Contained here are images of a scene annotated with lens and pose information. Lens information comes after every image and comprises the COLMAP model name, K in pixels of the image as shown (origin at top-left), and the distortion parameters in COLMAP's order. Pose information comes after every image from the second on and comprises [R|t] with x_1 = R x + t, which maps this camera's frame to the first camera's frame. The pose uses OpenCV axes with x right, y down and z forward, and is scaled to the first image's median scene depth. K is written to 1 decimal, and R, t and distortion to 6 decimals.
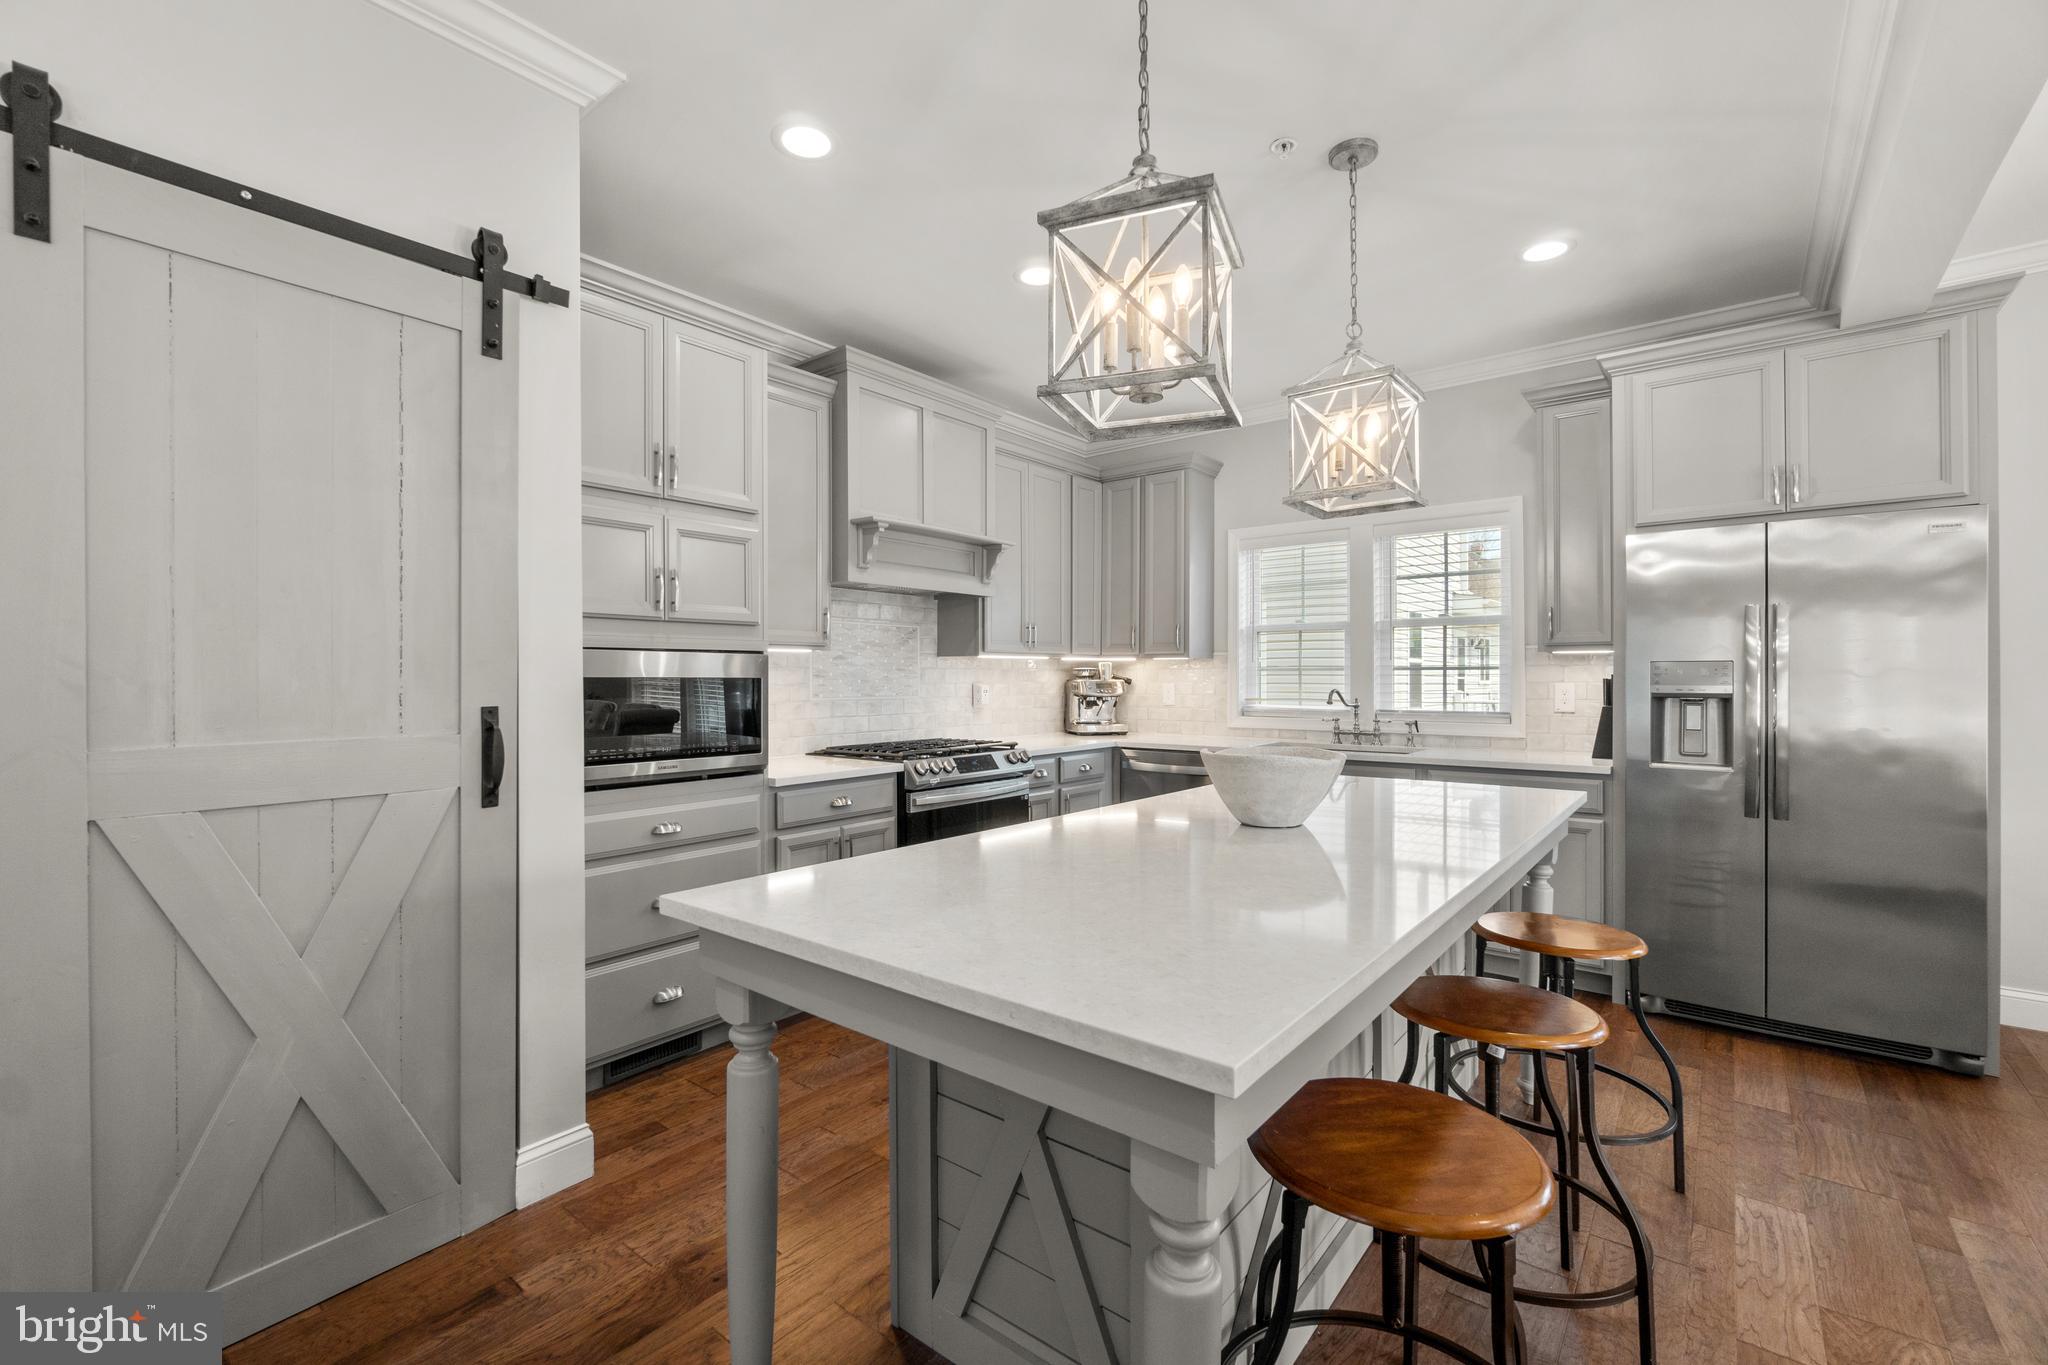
lens RADIAL K [[885.8, 0, 1013.0], [0, 885.8, 679.1], [0, 0, 1]] dist [-0.004670, -0.000004]
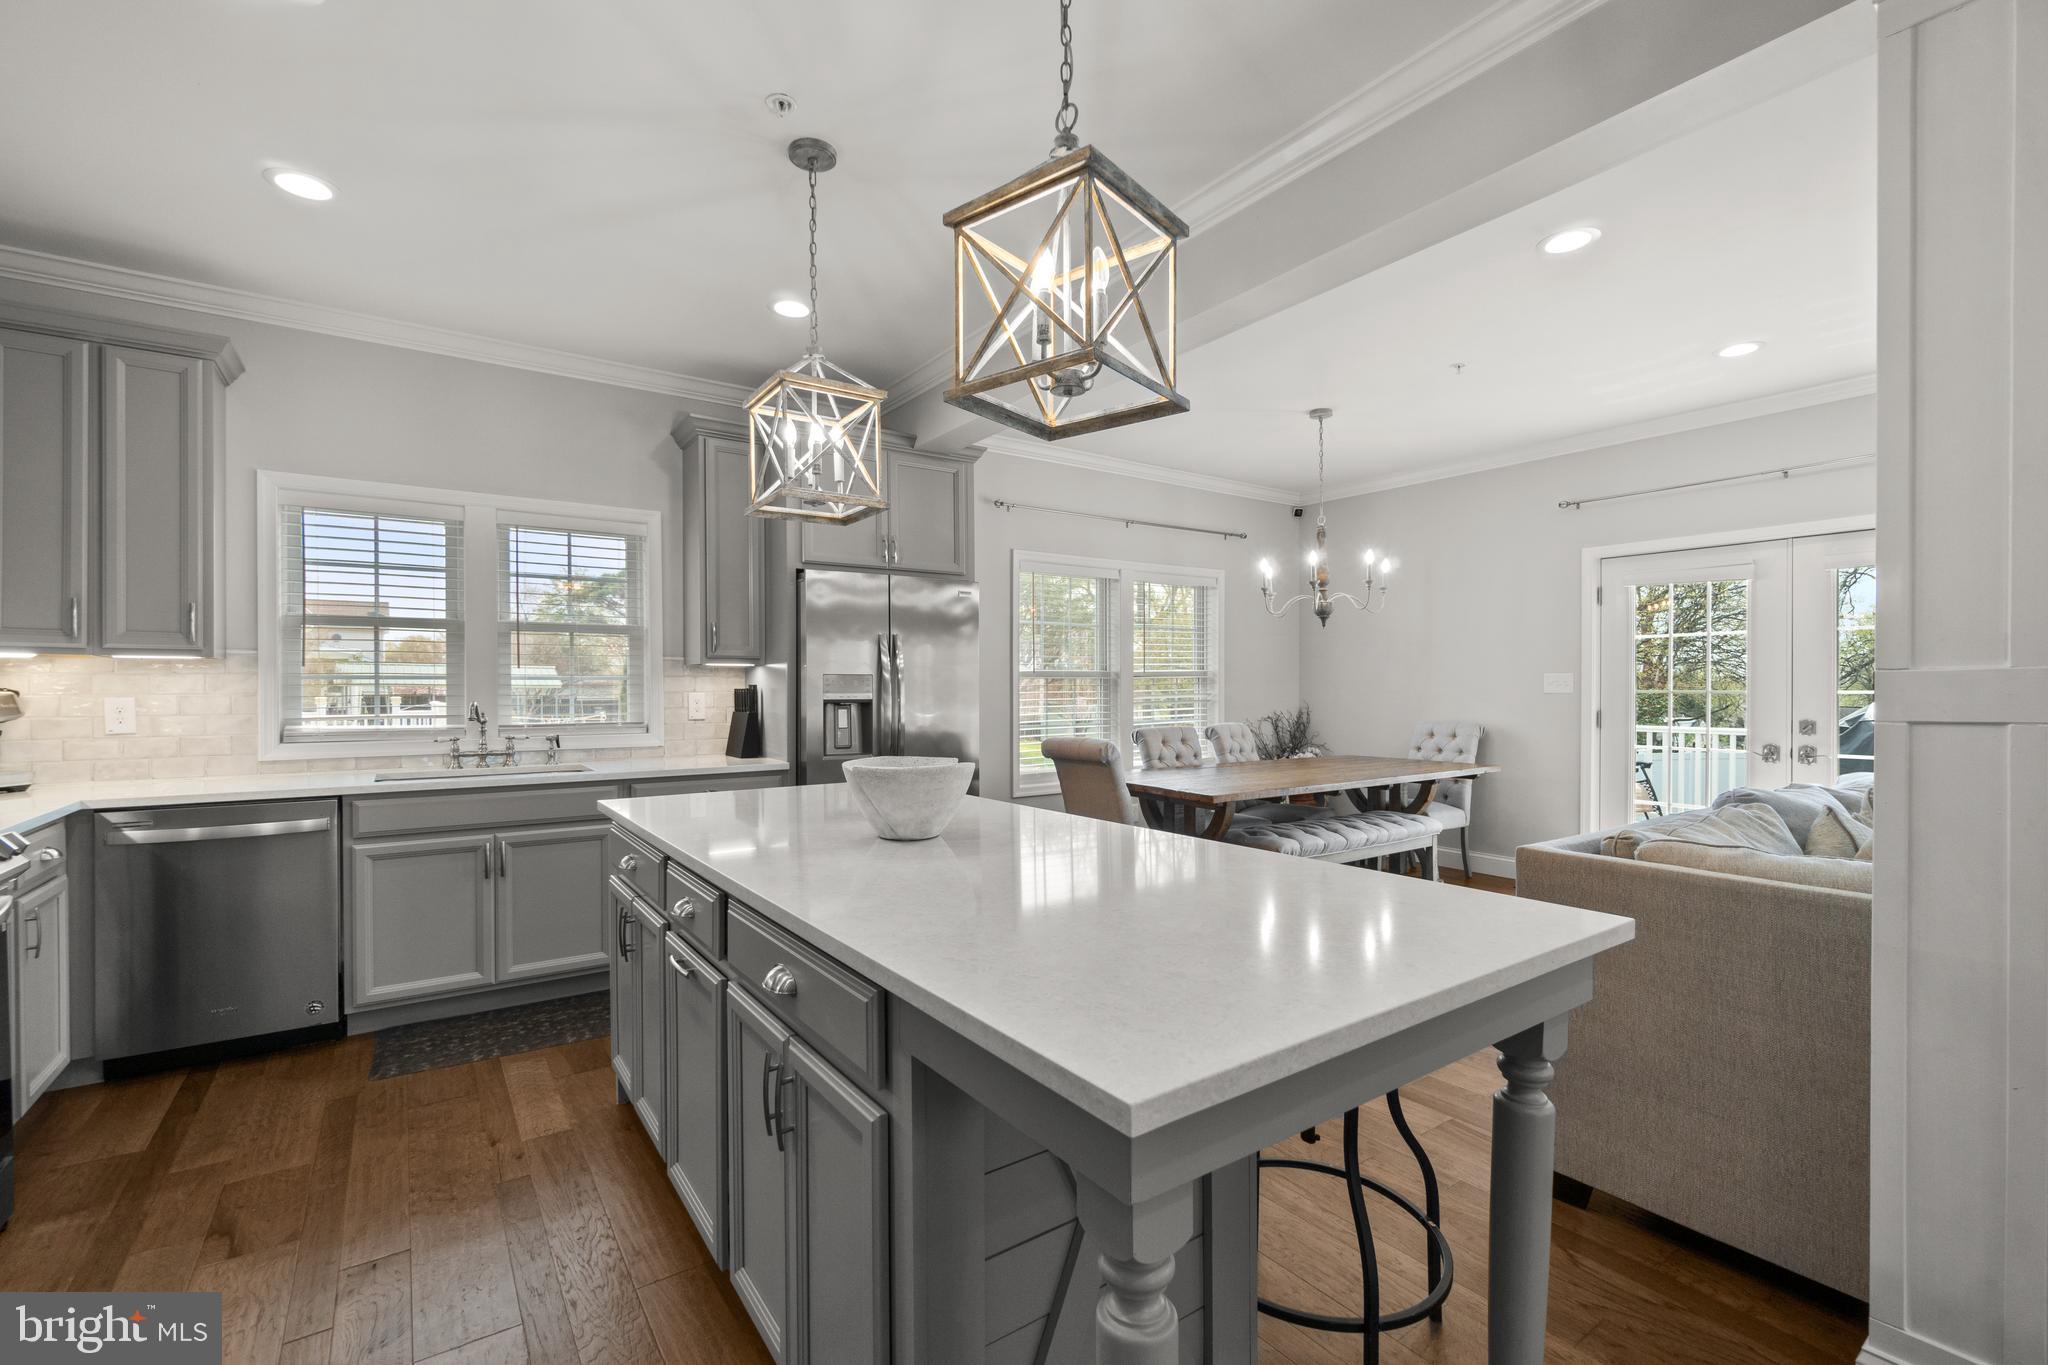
lens RADIAL K [[885.8, 0, 1025.5], [0, 885.8, 681.3], [0, 0, 1]] dist [-0.004670, -0.000004]
pose [[0.267790, 0.007052, 0.963452, -0.407772], [0.004494, 0.999953, -0.008568, 0.002456], [-0.963467, 0.006625, 0.267745, 0.412867]]
